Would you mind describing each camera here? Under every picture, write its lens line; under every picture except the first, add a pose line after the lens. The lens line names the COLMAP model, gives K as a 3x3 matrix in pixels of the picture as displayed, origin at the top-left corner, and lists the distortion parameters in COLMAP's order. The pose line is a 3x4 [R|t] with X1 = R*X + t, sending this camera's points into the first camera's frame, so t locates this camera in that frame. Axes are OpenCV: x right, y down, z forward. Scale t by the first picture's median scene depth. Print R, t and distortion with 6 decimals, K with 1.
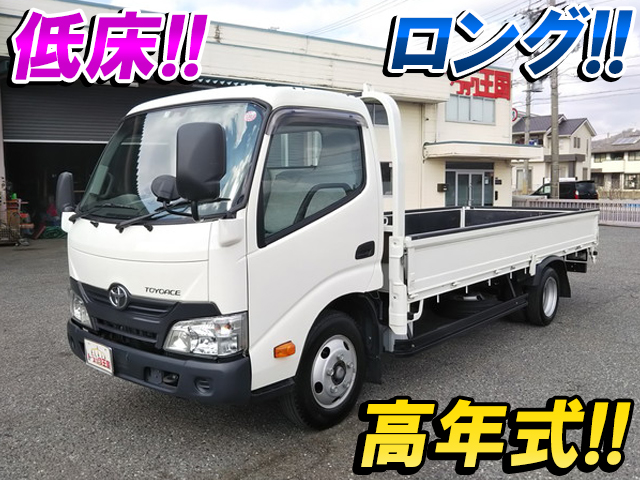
lens RADIAL K [[609.8, 0, 320.0], [0, 609.8, 240.0], [0, 0, 1]] dist [-0.044604, -0.002165]
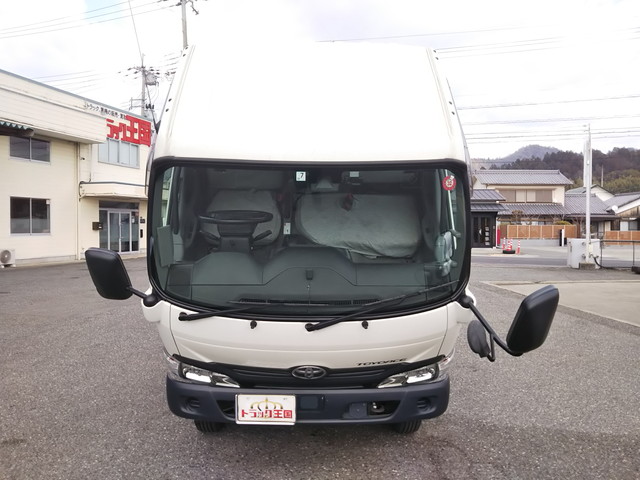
lens RADIAL K [[563.4, 0, 320.0], [0, 563.4, 240.0], [0, 0, 1]] dist [-0.030258, 0.007717]
pose [[0.754040, -0.007042, 0.656791, -0.137388], [0.046698, 0.997987, -0.042912, -0.003979], [-0.655167, 0.063029, 0.752851, 0.041582]]
